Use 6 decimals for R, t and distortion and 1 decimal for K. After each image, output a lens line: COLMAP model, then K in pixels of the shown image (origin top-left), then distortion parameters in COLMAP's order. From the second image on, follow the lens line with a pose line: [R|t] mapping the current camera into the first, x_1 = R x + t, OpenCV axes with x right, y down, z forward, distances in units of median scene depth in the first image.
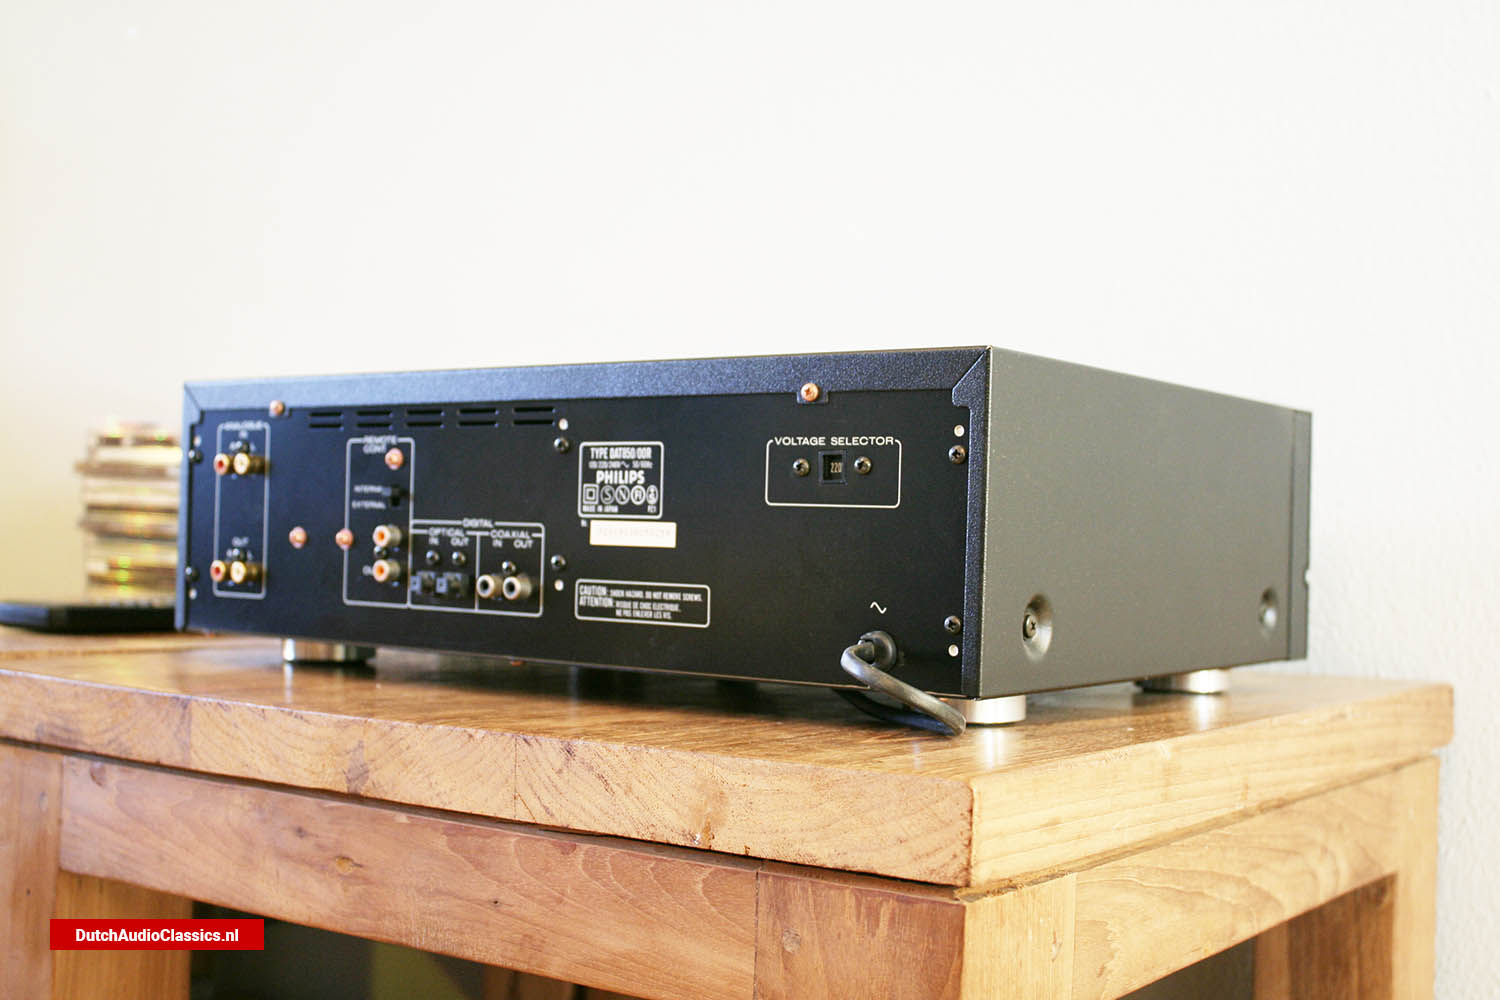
lens RADIAL K [[1838.8, 0, 740.7], [0, 1838.8, 480.7], [0, 0, 1]] dist [-0.067257, 0.000000]
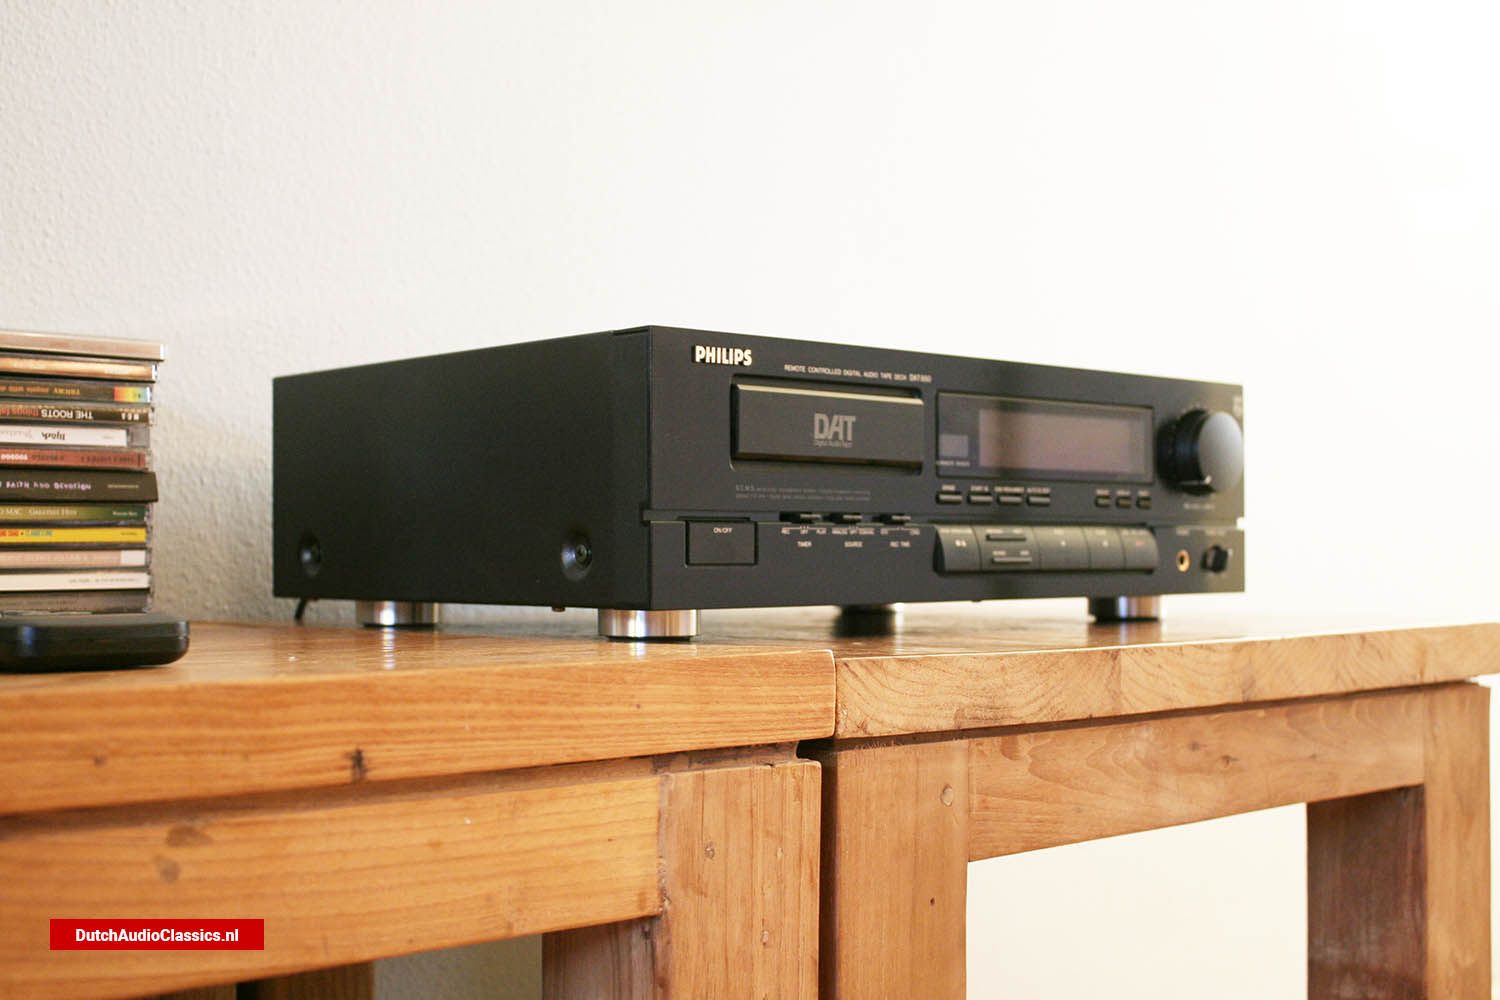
lens RADIAL K [[1974.0, 0, 735.3], [0, 1974.0, 510.8], [0, 0, 1]] dist [-0.057046, 0.000000]
pose [[0.208259, -0.007972, 0.978041, -1.531276], [-0.017441, 0.999778, 0.011863, 0.028137], [-0.977918, -0.019529, 0.208074, 1.011811]]
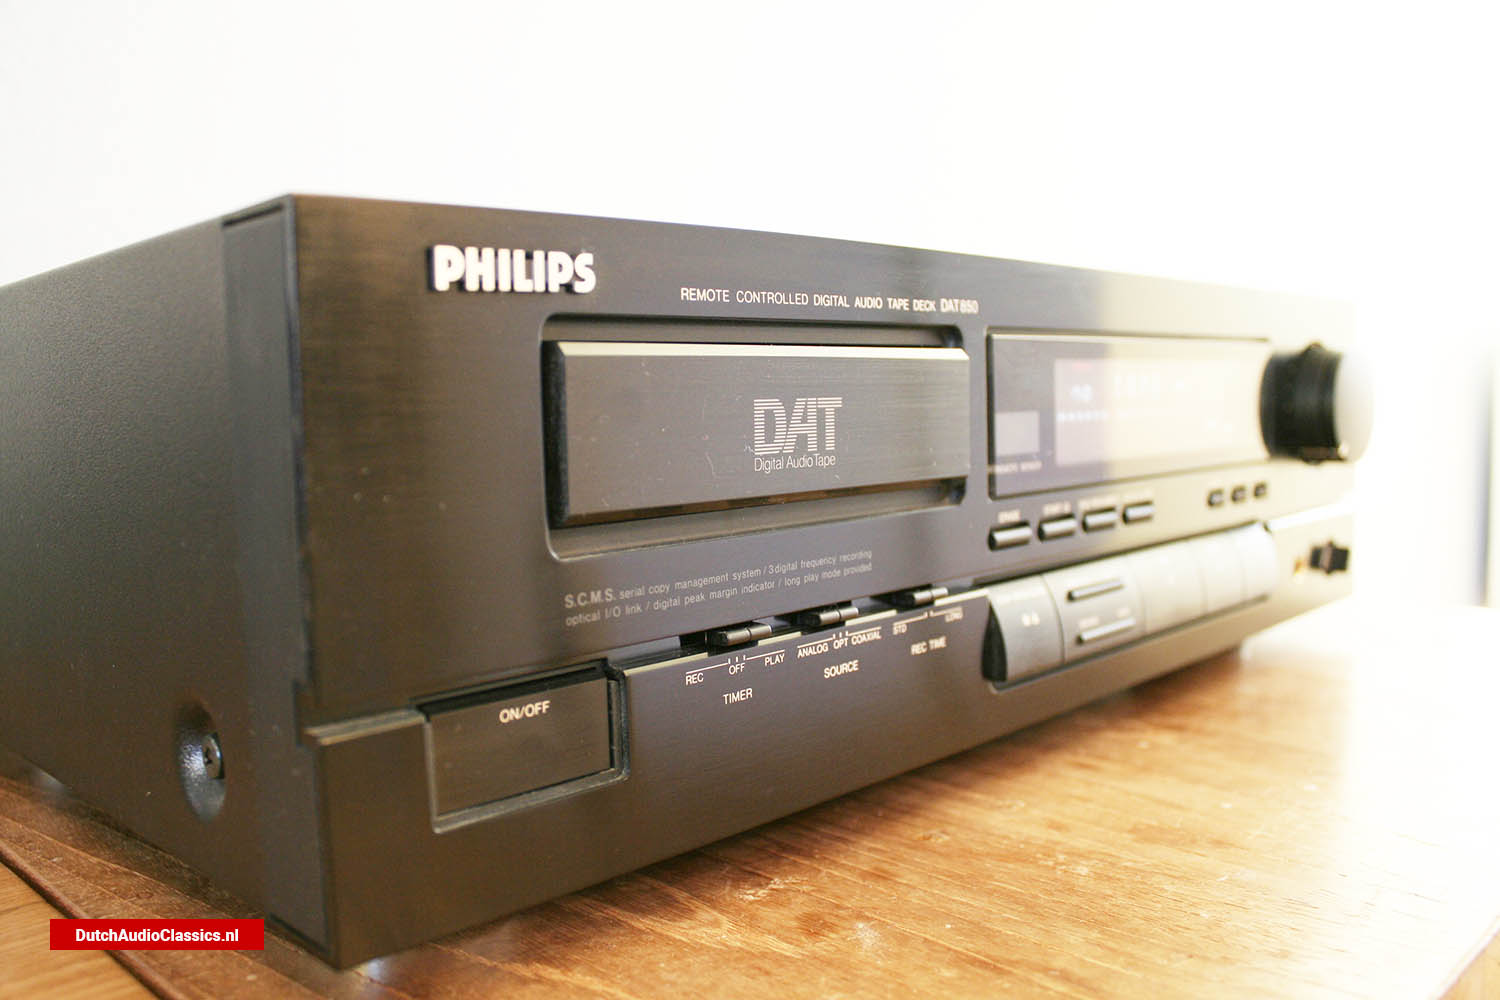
lens RADIAL K [[1299.0, 0, 770.0], [0, 1299.0, 495.9], [0, 0, 1]] dist [-0.167106, 0.123680]
pose [[0.137473, -0.111123, 0.984252, -0.643339], [0.004871, 0.993751, 0.111515, -0.033145], [-0.990494, -0.010536, 0.137155, 1.171775]]
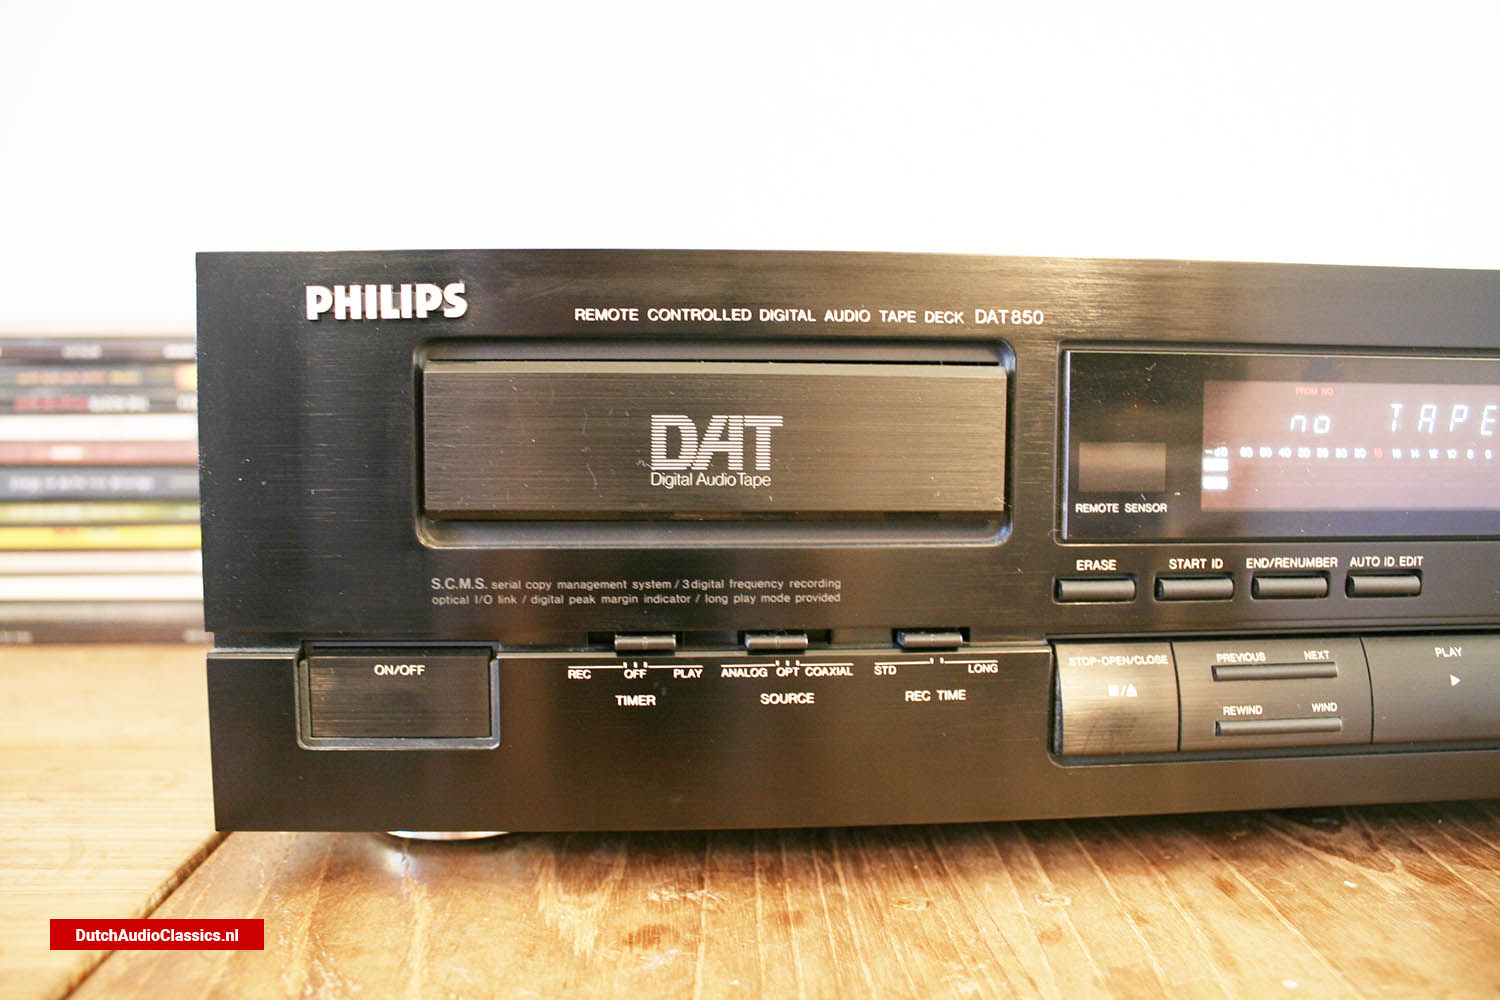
lens RADIAL K [[1209.5, 0, 758.9], [0, 1209.5, 503.2], [0, 0, 1]] dist [-0.166118, 0.127511]
pose [[0.763491, -0.076433, 0.641279, -0.485679], [0.001939, 0.993239, 0.116075, -0.034516], [-0.645815, -0.087379, 0.758477, 0.944810]]
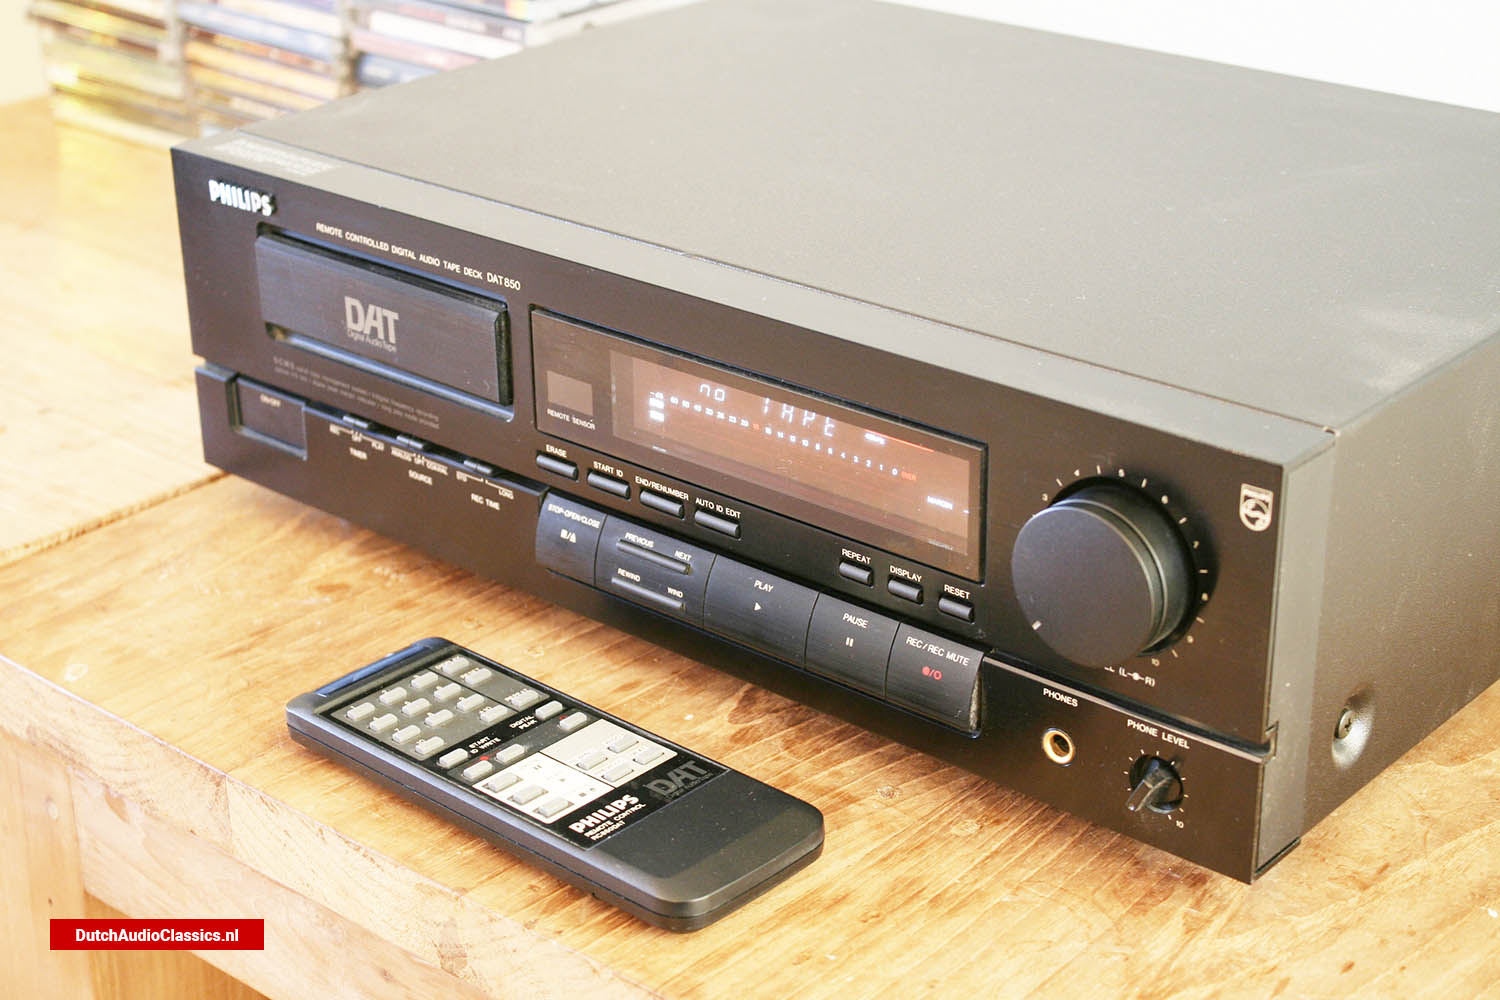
lens RADIAL K [[2531.1, 0, 753.3], [0, 2531.1, 483.8], [0, 0, 1]] dist [0.010478, 0.000000]
pose [[0.995338, -0.002264, -0.096417, 0.017325], [0.043416, 0.903216, 0.426984, -0.439289], [0.086118, -0.429180, 0.899104, 0.136205]]
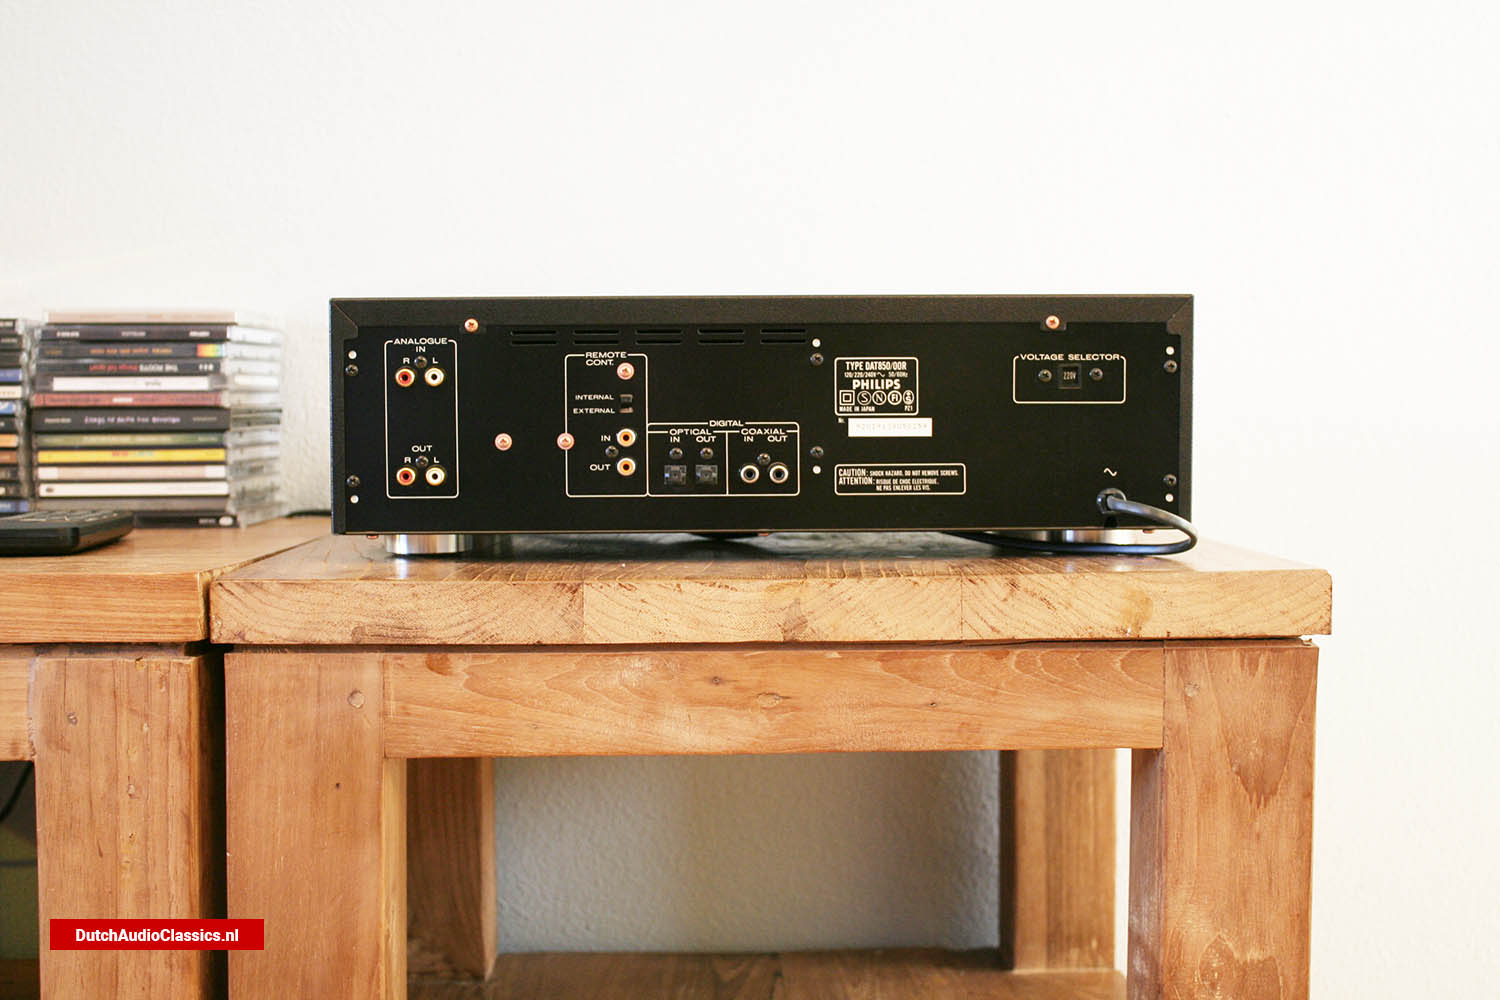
lens RADIAL K [[1974.0, 0, 747.1], [0, 1974.0, 495.7], [0, 0, 1]] dist [-0.057046, 0.000000]
pose [[0.794770, -0.057744, 0.604157, -1.002199], [0.009985, 0.996573, 0.082115, -0.039491], [-0.606828, -0.059230, 0.792623, -0.056047]]
